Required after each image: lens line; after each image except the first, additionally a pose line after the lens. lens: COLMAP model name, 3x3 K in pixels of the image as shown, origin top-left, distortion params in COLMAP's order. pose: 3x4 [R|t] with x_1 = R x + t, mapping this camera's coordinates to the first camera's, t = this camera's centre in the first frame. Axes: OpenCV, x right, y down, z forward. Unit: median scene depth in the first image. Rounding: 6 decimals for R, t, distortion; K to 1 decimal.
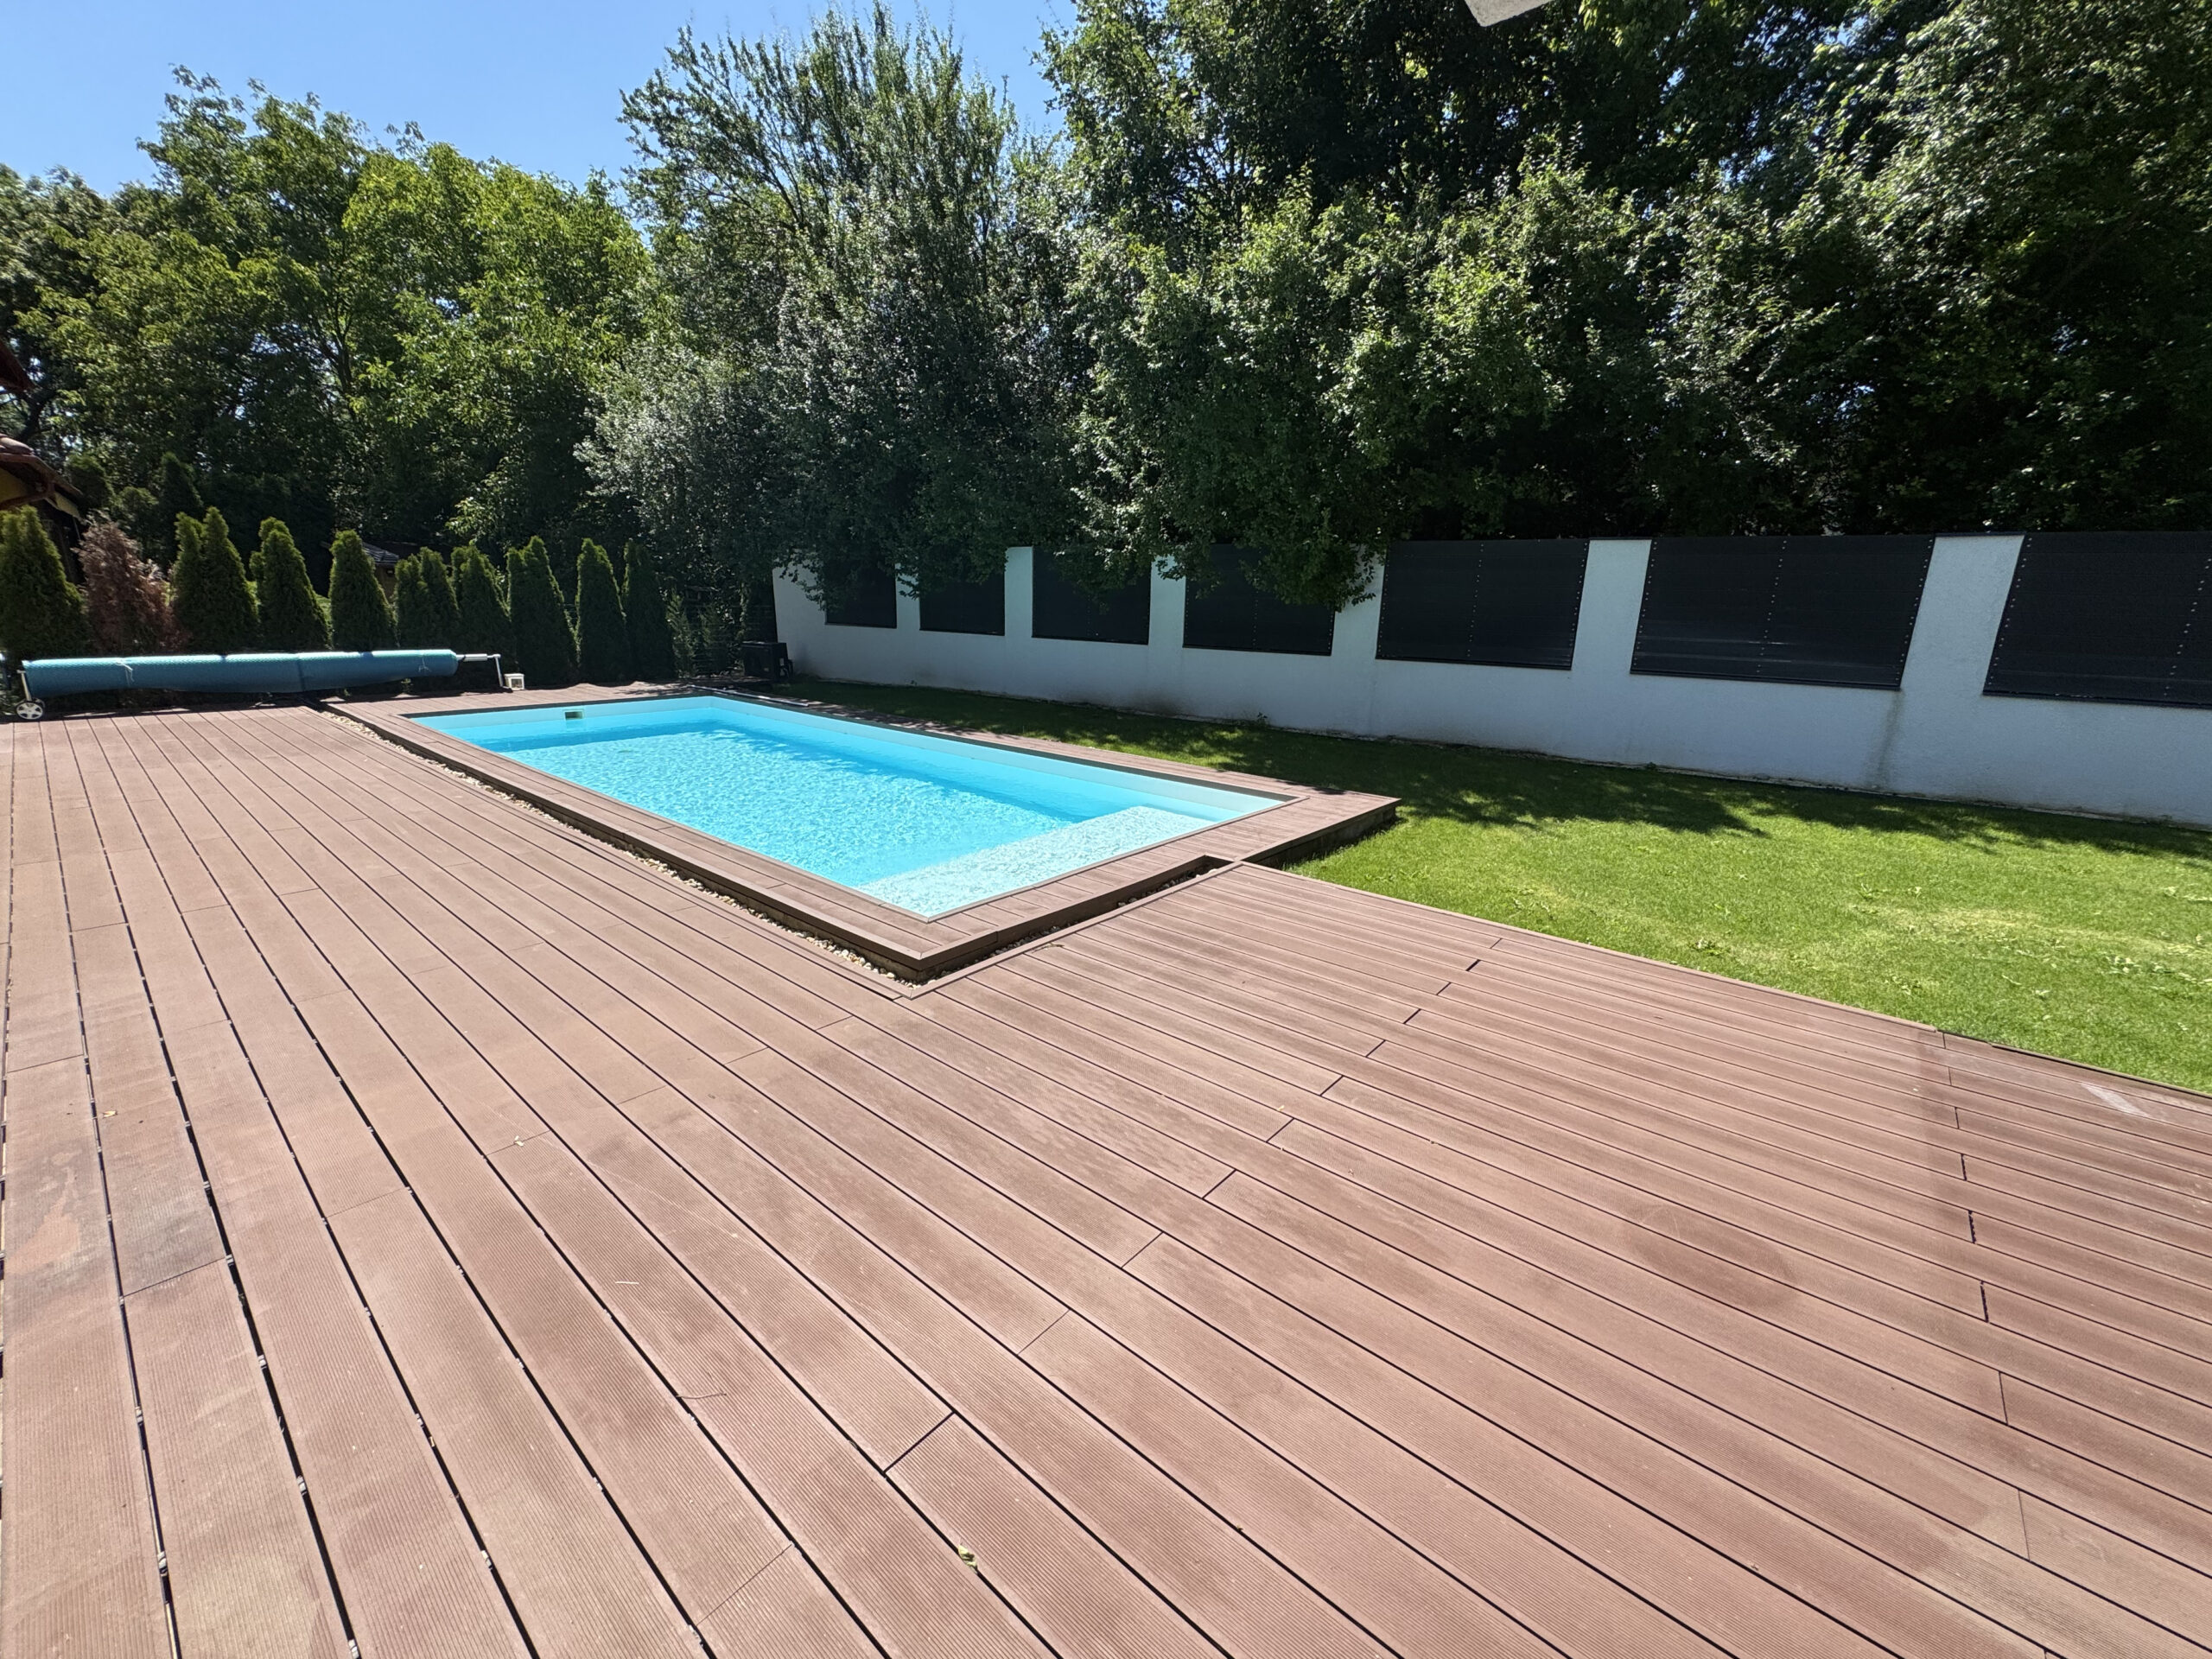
lens RADIAL K [[889.5, 0, 1095.8], [0, 889.5, 824.8], [0, 0, 1]] dist [-0.001070, -0.000188]
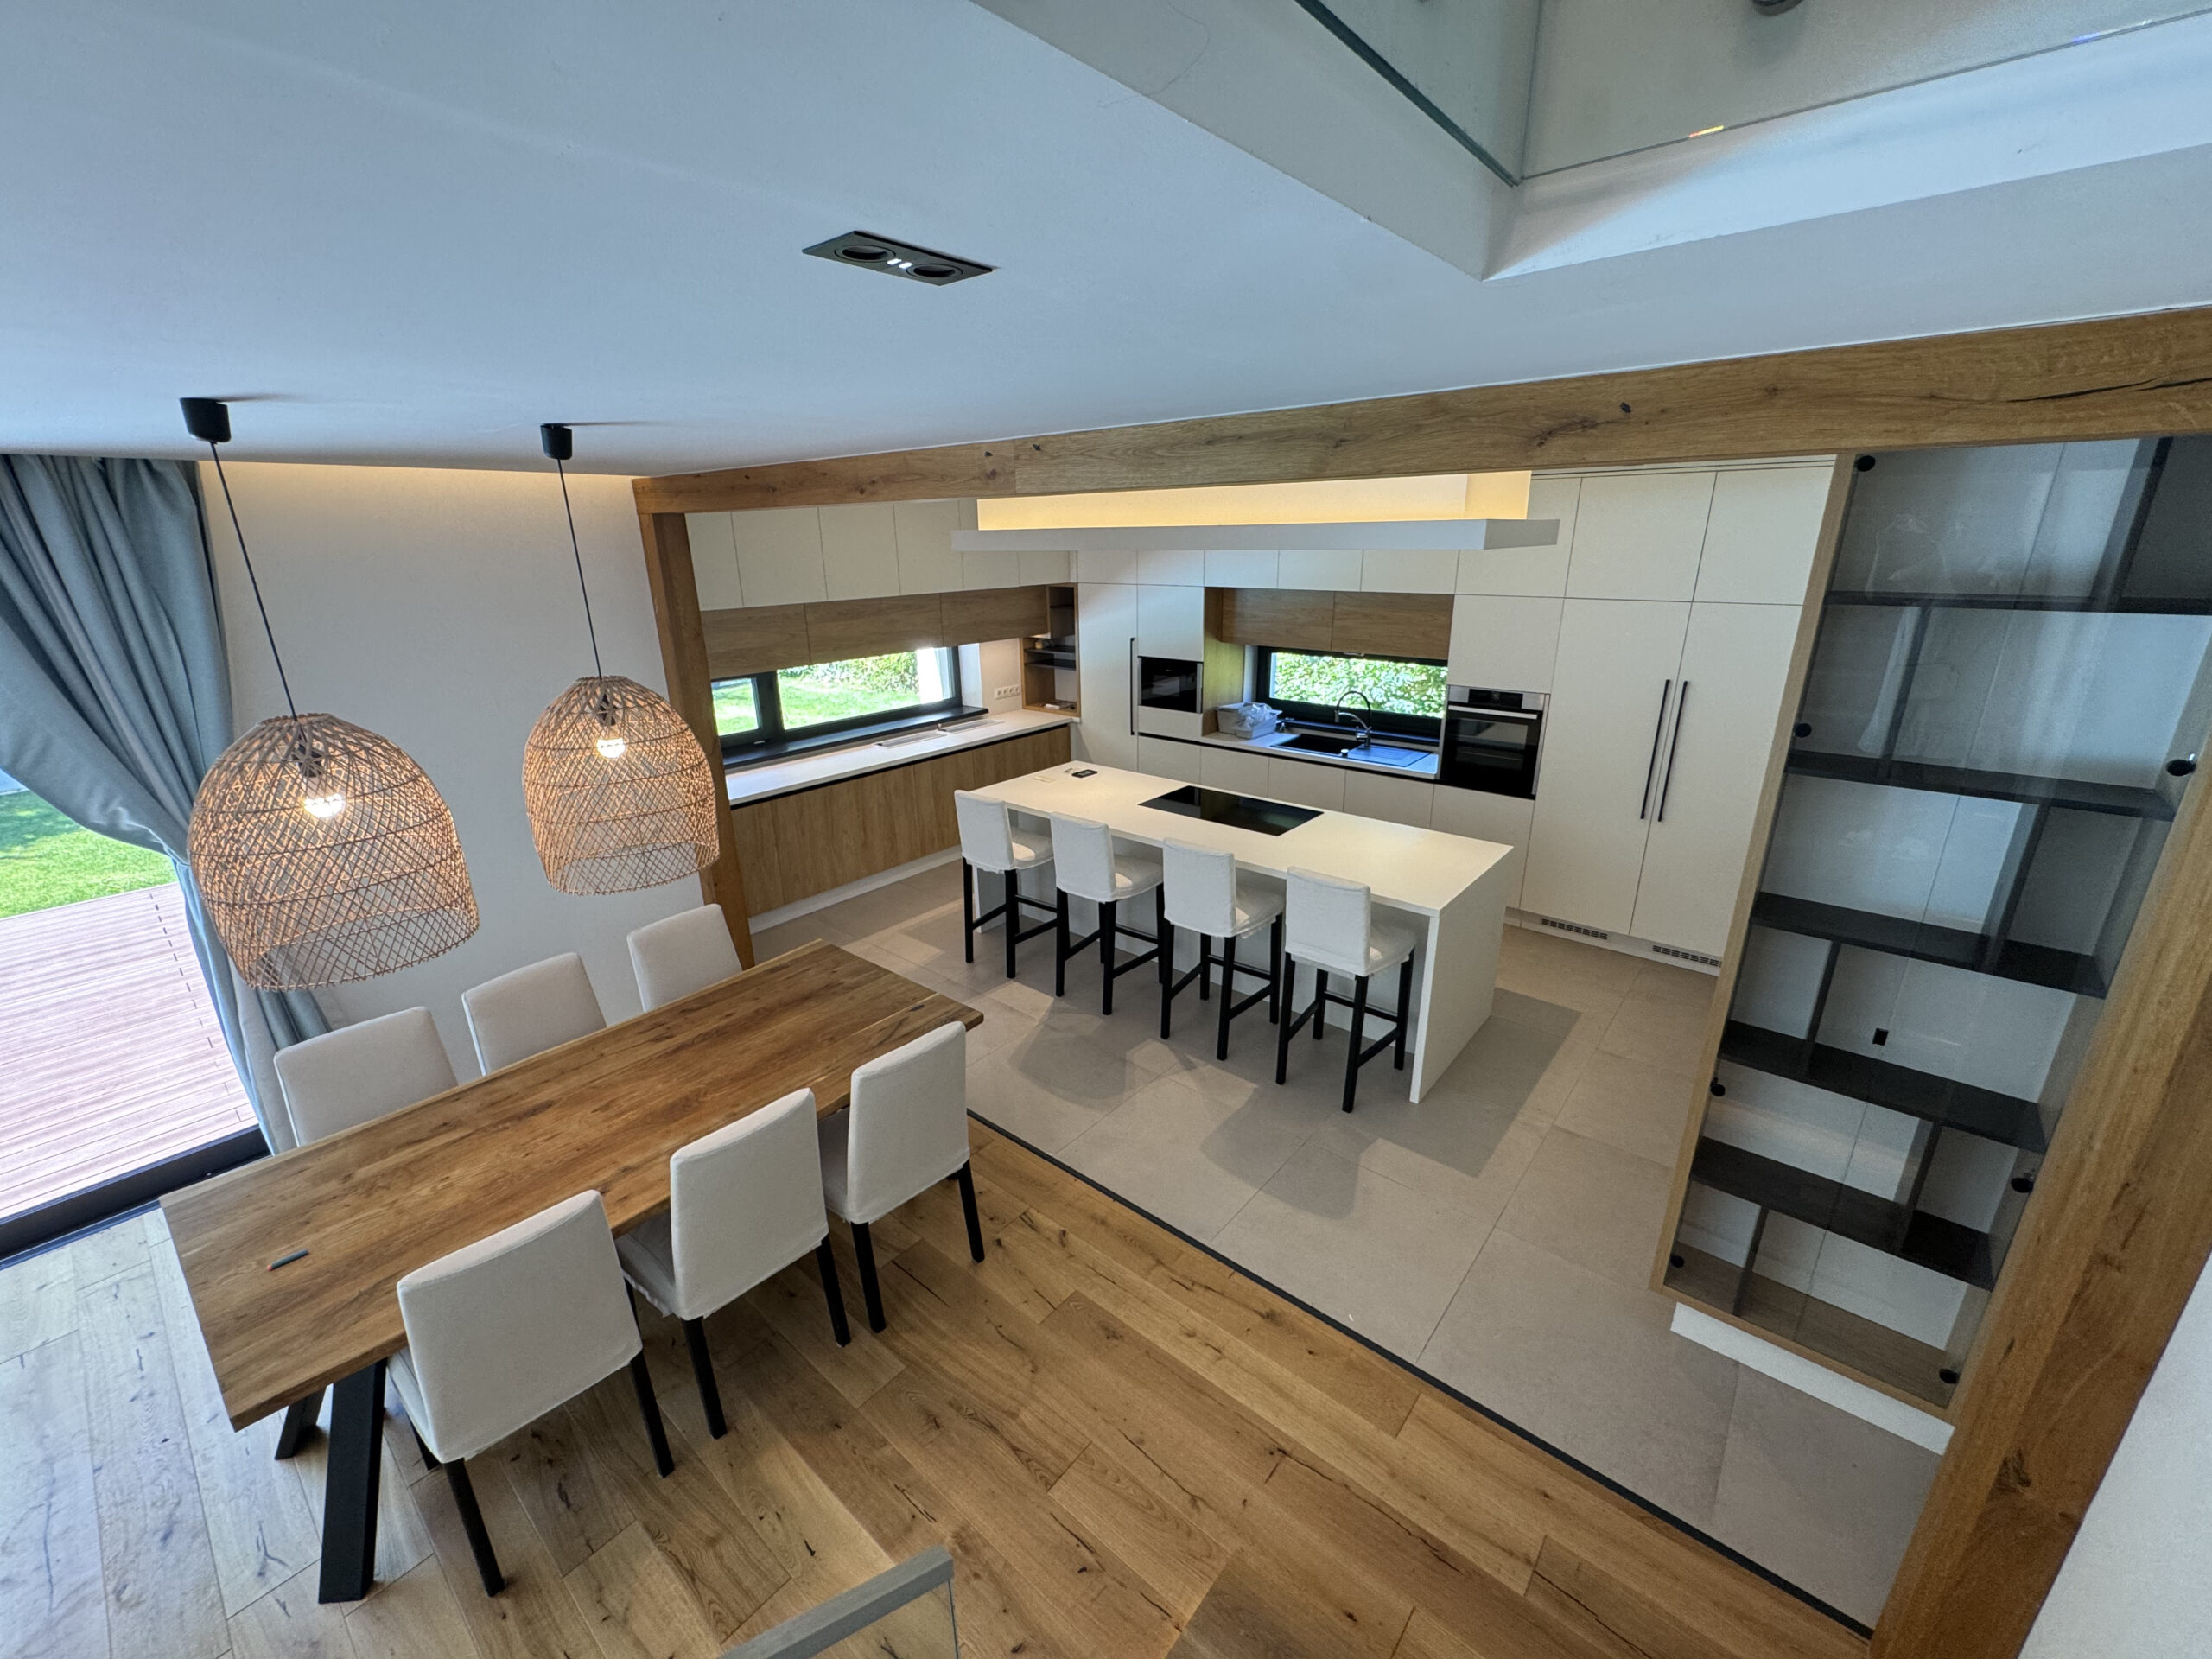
lens RADIAL K [[889.5, 0, 1104.4], [0, 889.5, 825.3], [0, 0, 1]] dist [-0.001070, -0.000188]
pose [[-0.010275, -0.327551, 0.944778, -0.358034], [0.268764, 0.909155, 0.318123, -0.013357], [-0.963151, 0.257191, 0.078692, -0.293988]]
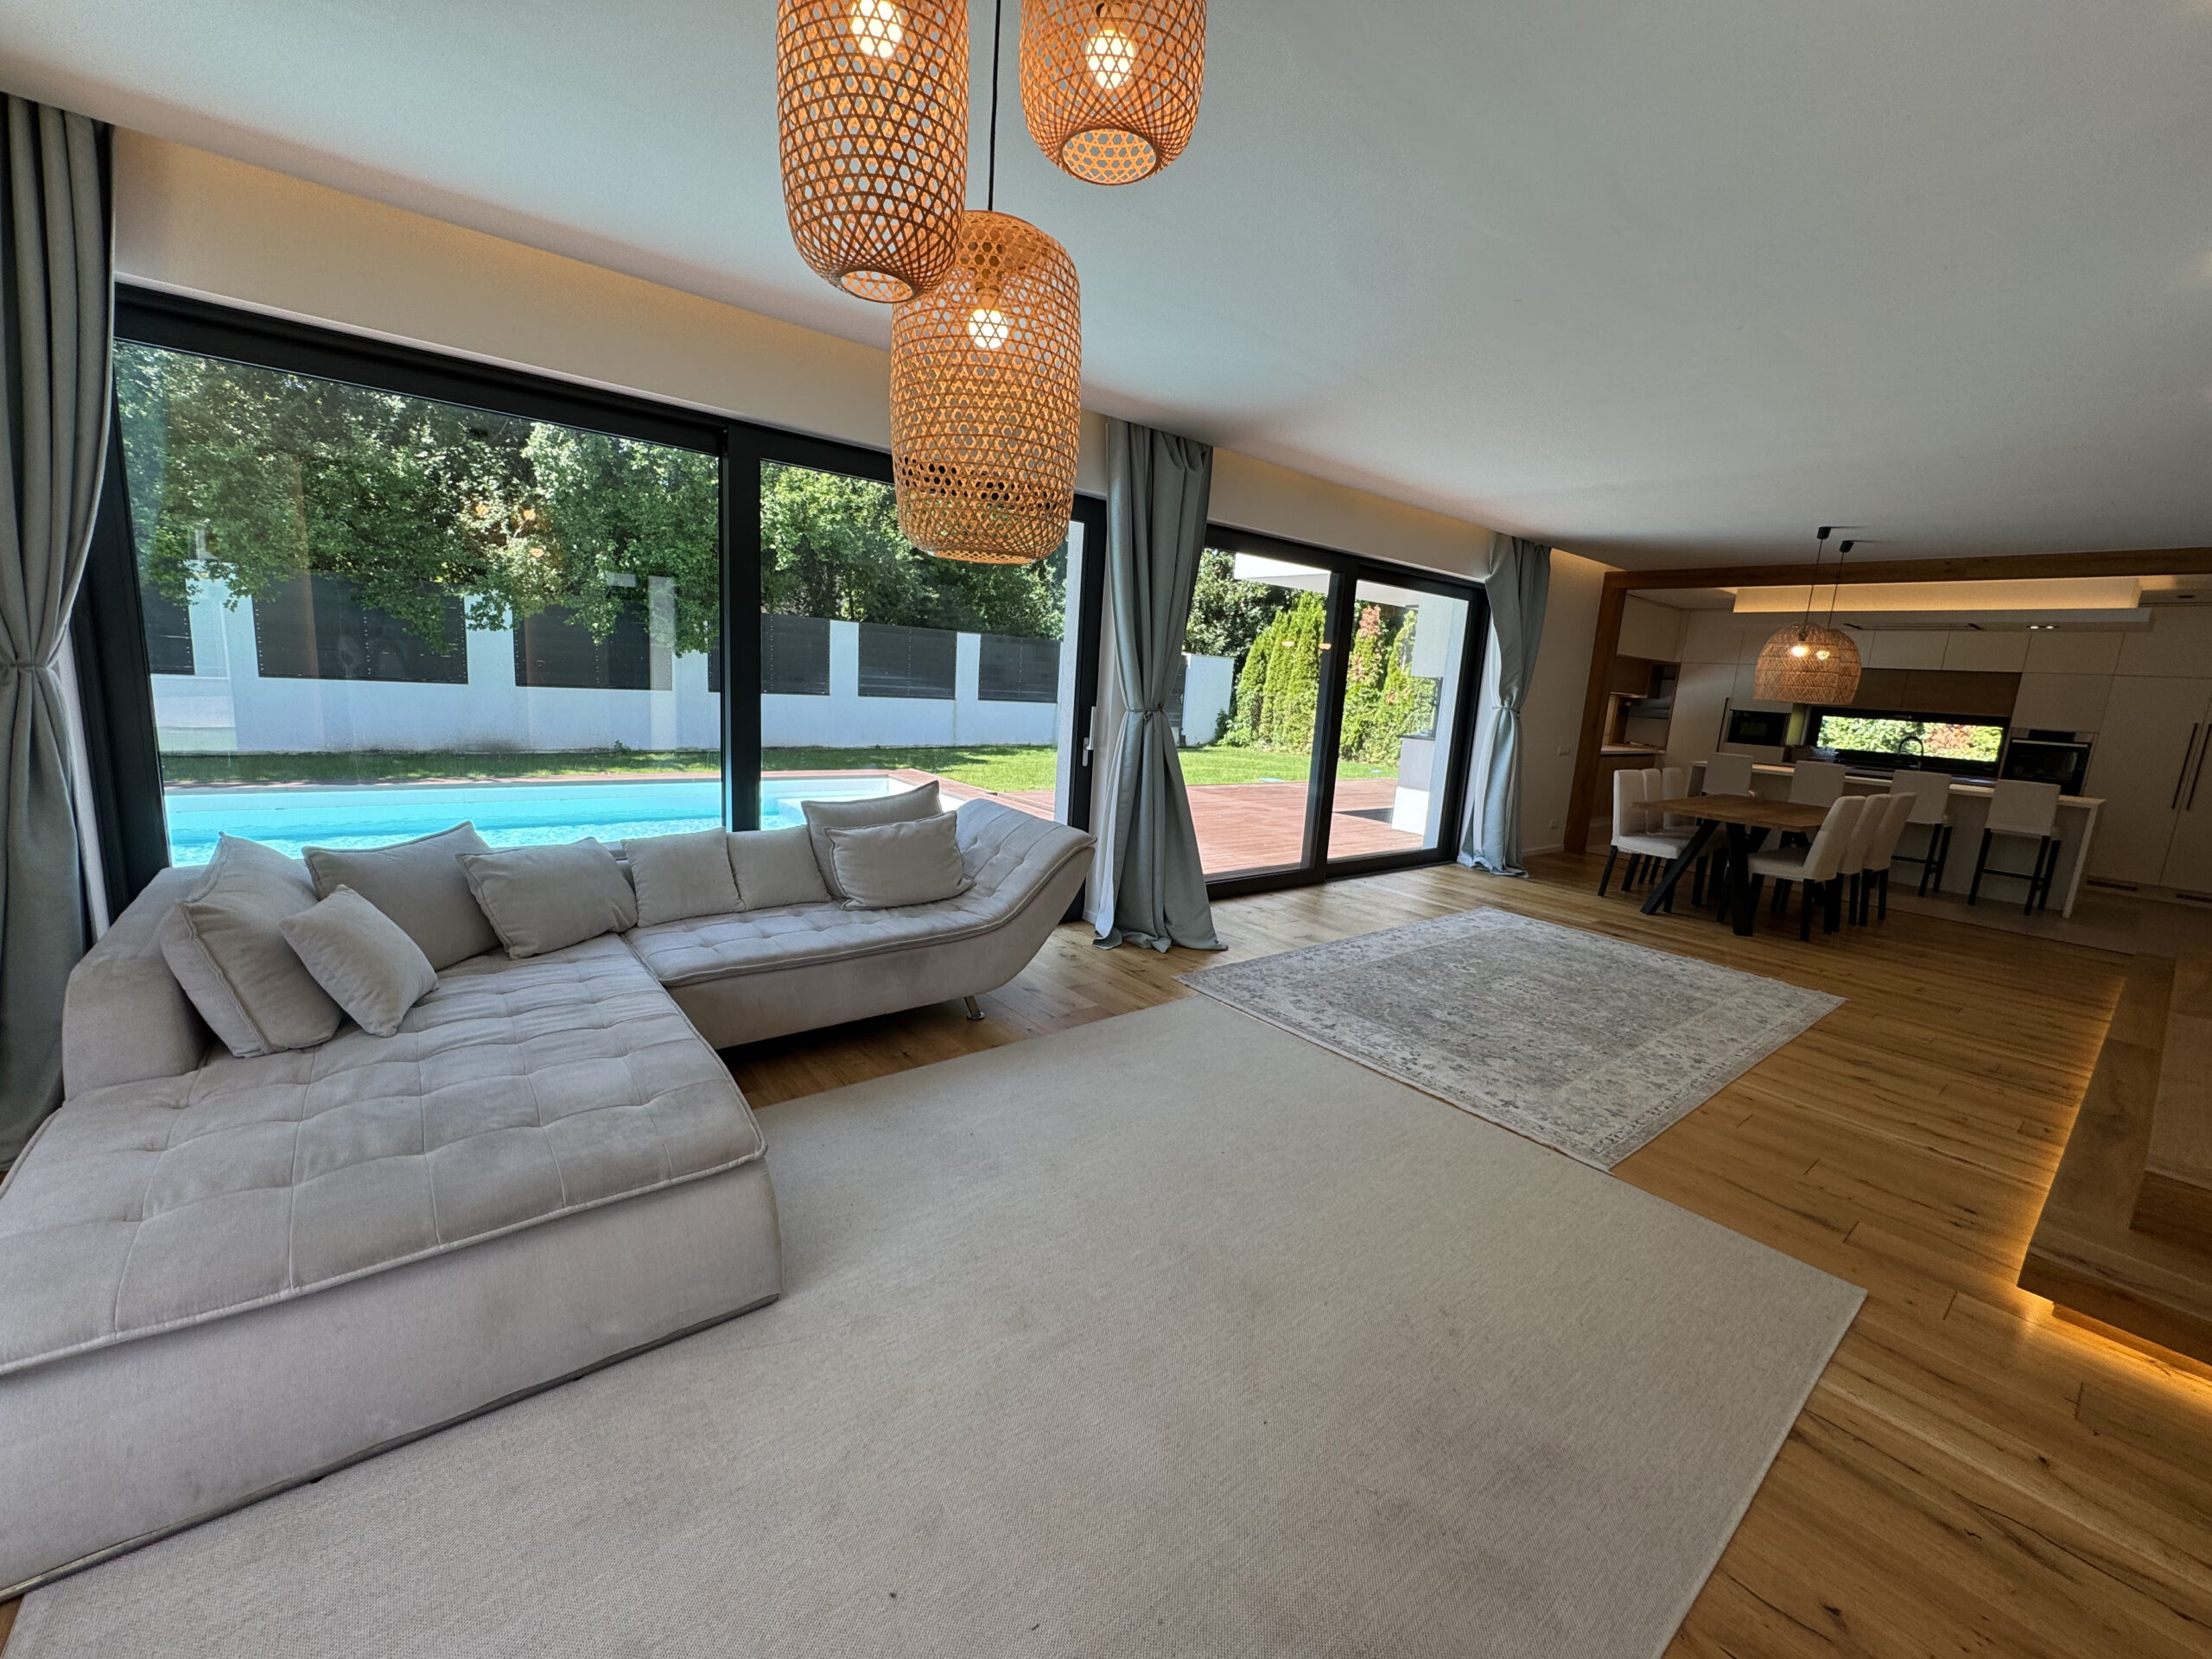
lens RADIAL K [[889.5, 0, 1104.4], [0, 889.5, 818.8], [0, 0, 1]] dist [-0.001070, -0.000188]
pose [[0.186632, -0.162548, 0.968889, -0.779259], [0.189081, 0.973722, 0.126937, -0.049040], [-0.964063, 0.159508, 0.212462, 0.141733]]
